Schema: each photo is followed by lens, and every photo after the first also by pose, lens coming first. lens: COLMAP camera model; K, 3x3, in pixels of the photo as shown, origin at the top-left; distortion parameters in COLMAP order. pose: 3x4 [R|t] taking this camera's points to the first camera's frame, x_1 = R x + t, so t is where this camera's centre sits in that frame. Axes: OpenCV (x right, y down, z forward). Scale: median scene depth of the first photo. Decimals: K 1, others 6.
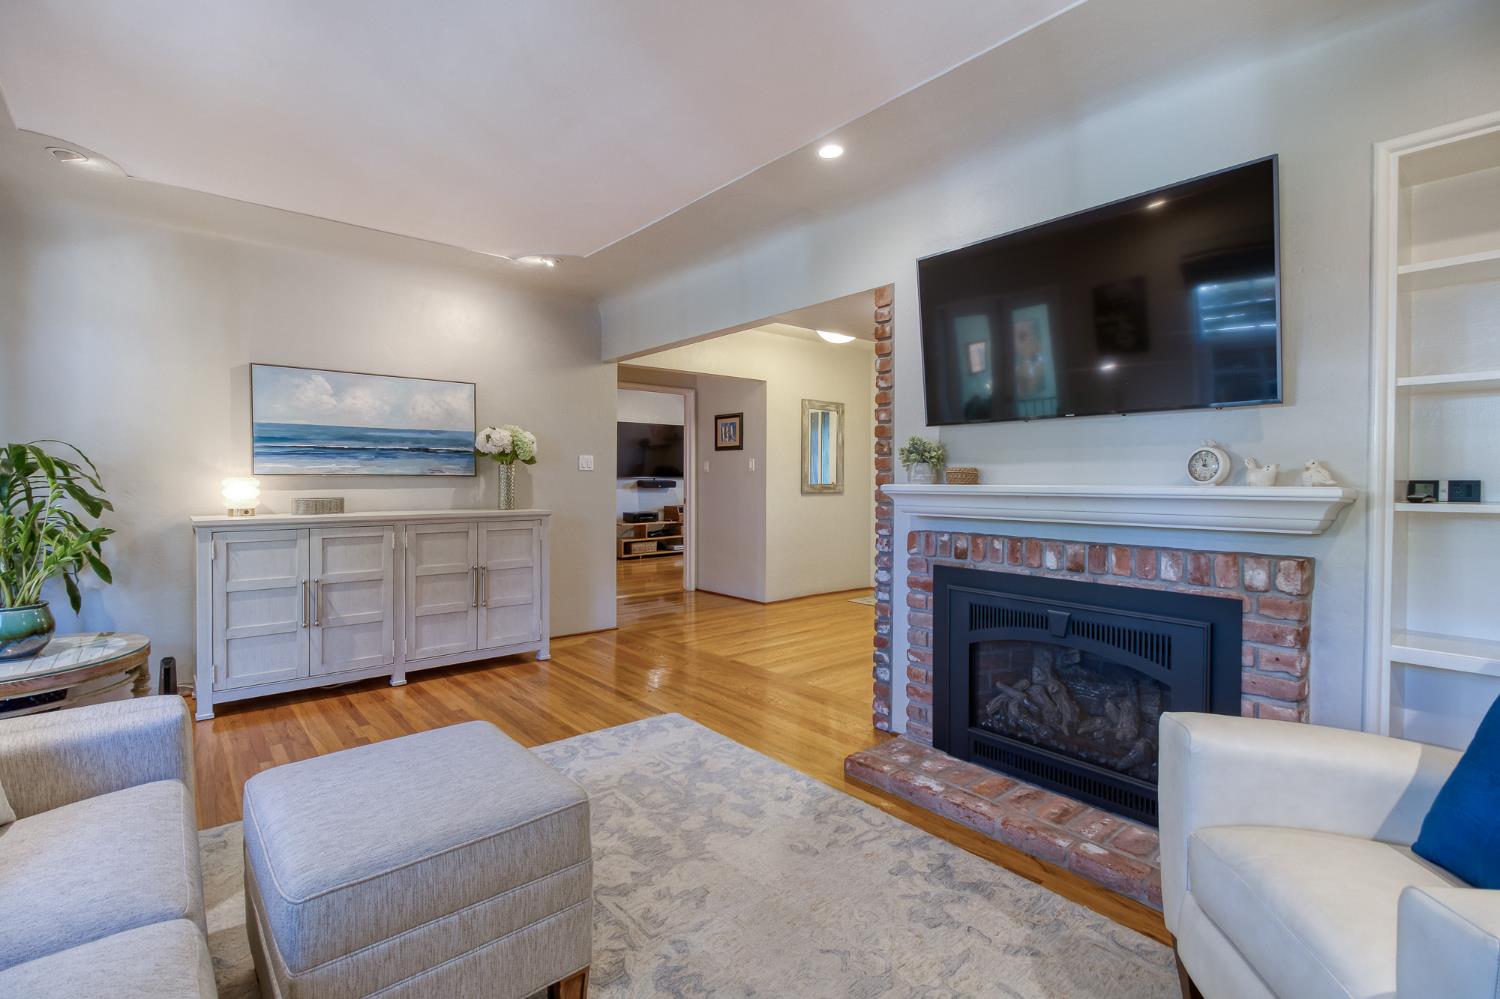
lens RADIAL K [[678.5, 0, 740.2], [0, 678.5, 490.3], [0, 0, 1]] dist [0.012644, -0.009425]
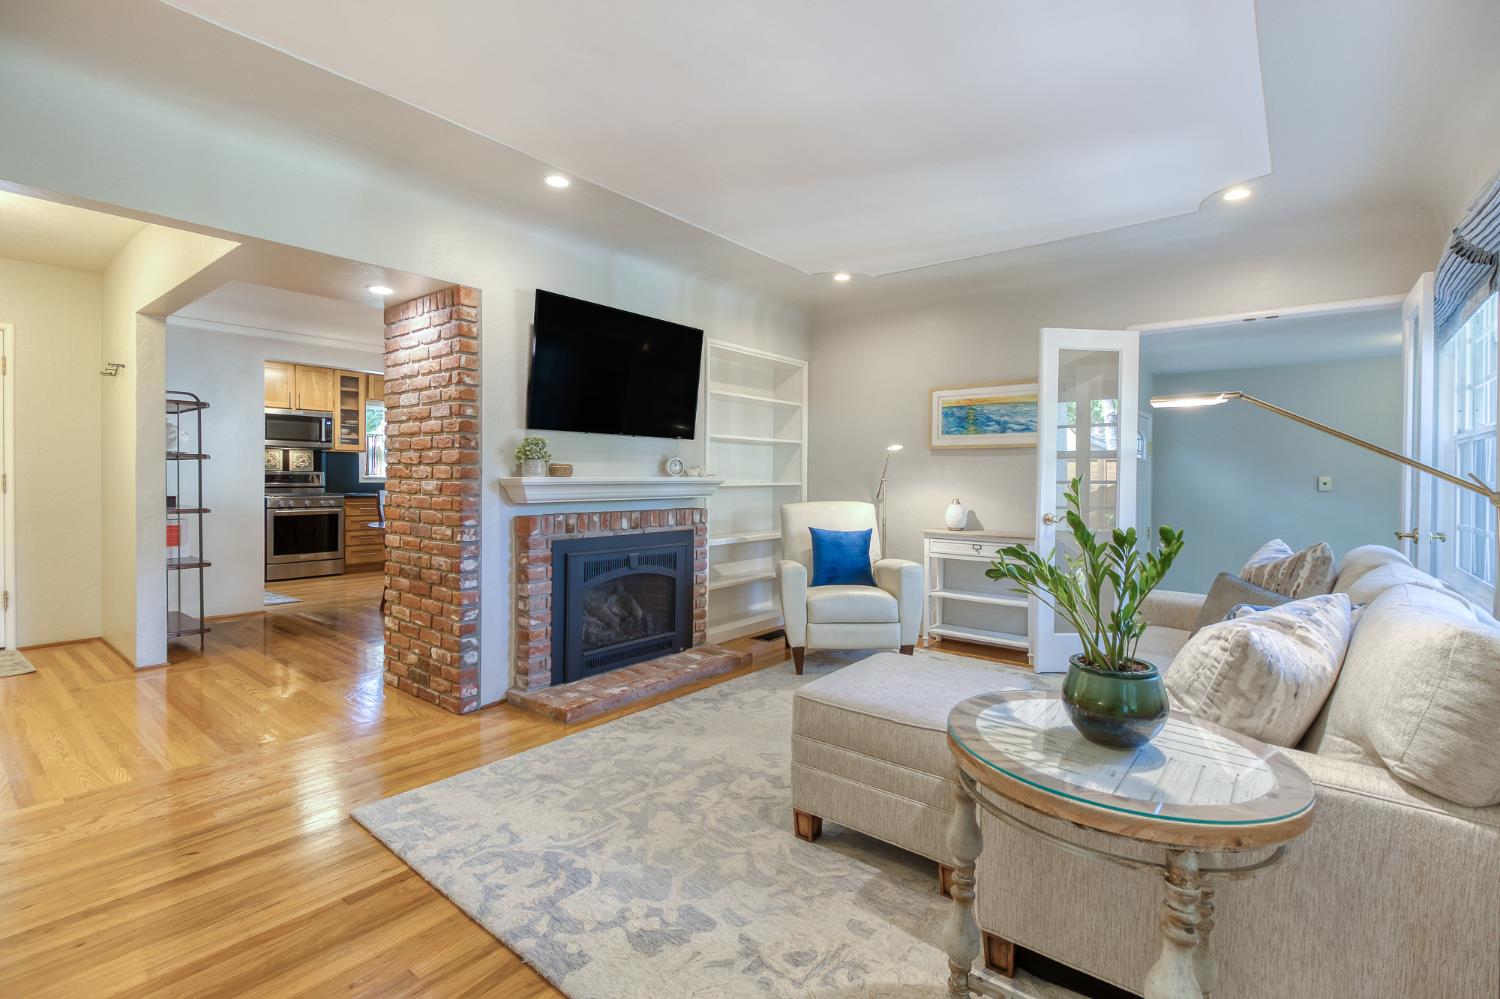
lens RADIAL K [[678.5, 0, 751.5], [0, 678.5, 475.0], [0, 0, 1]] dist [0.012644, -0.009425]
pose [[-0.200057, -0.004751, 0.979773, -0.900068], [0.003334, 0.999979, 0.005530, -0.015655], [-0.979779, 0.004373, -0.200037, 0.787583]]
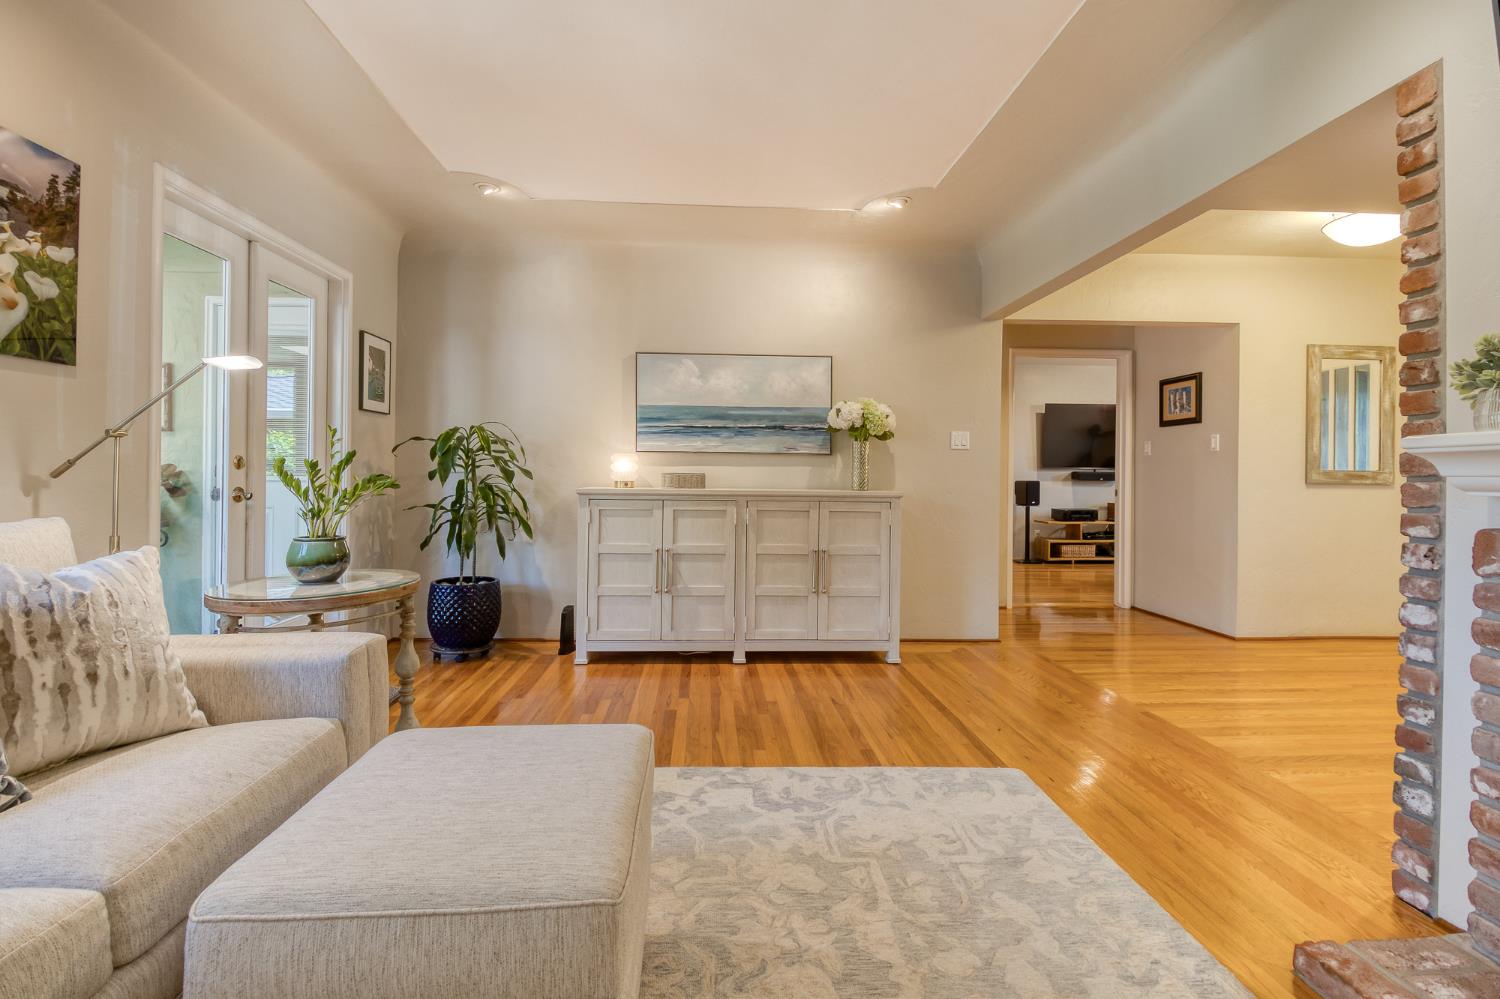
lens RADIAL K [[678.5, 0, 735.4], [0, 678.5, 472.0], [0, 0, 1]] dist [0.012644, -0.009425]
pose [[0.796851, 0.002581, -0.604171, 0.107146], [-0.017004, 0.999691, -0.018157, 0.033772], [0.603937, 0.024742, 0.796648, 0.255731]]
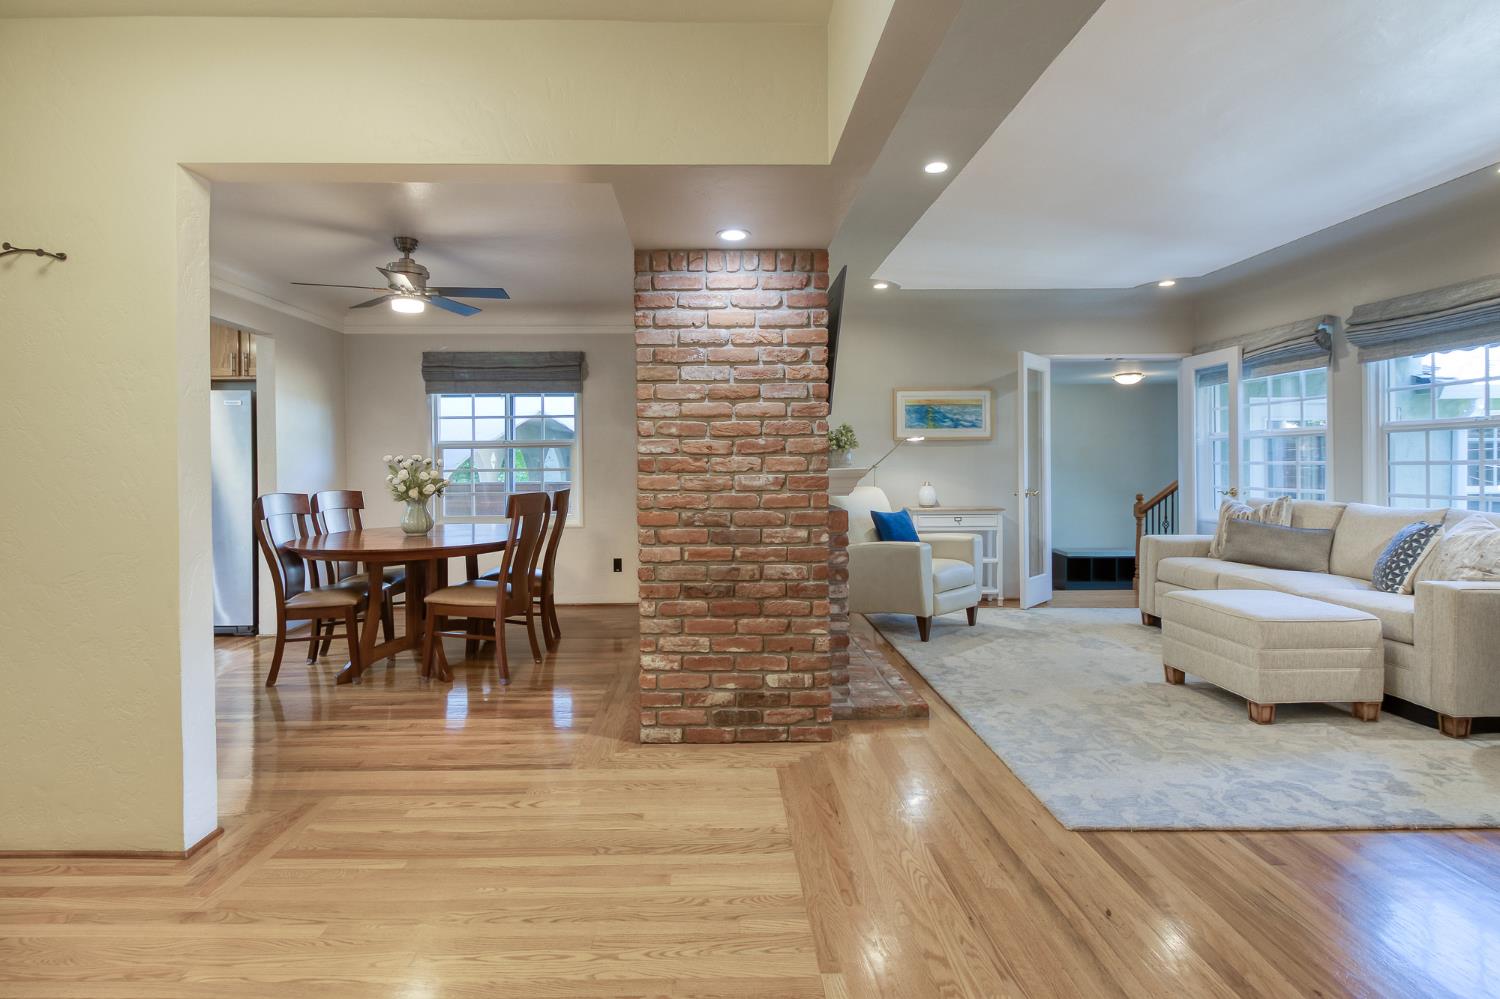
lens RADIAL K [[678.5, 0, 732.6], [0, 678.5, 468.7], [0, 0, 1]] dist [0.012644, -0.009425]
pose [[-0.771733, 0.000474, 0.635947, -0.273222], [0.014122, 0.999766, 0.016393, -0.025064], [-0.635790, 0.021632, -0.771559, 1.792207]]
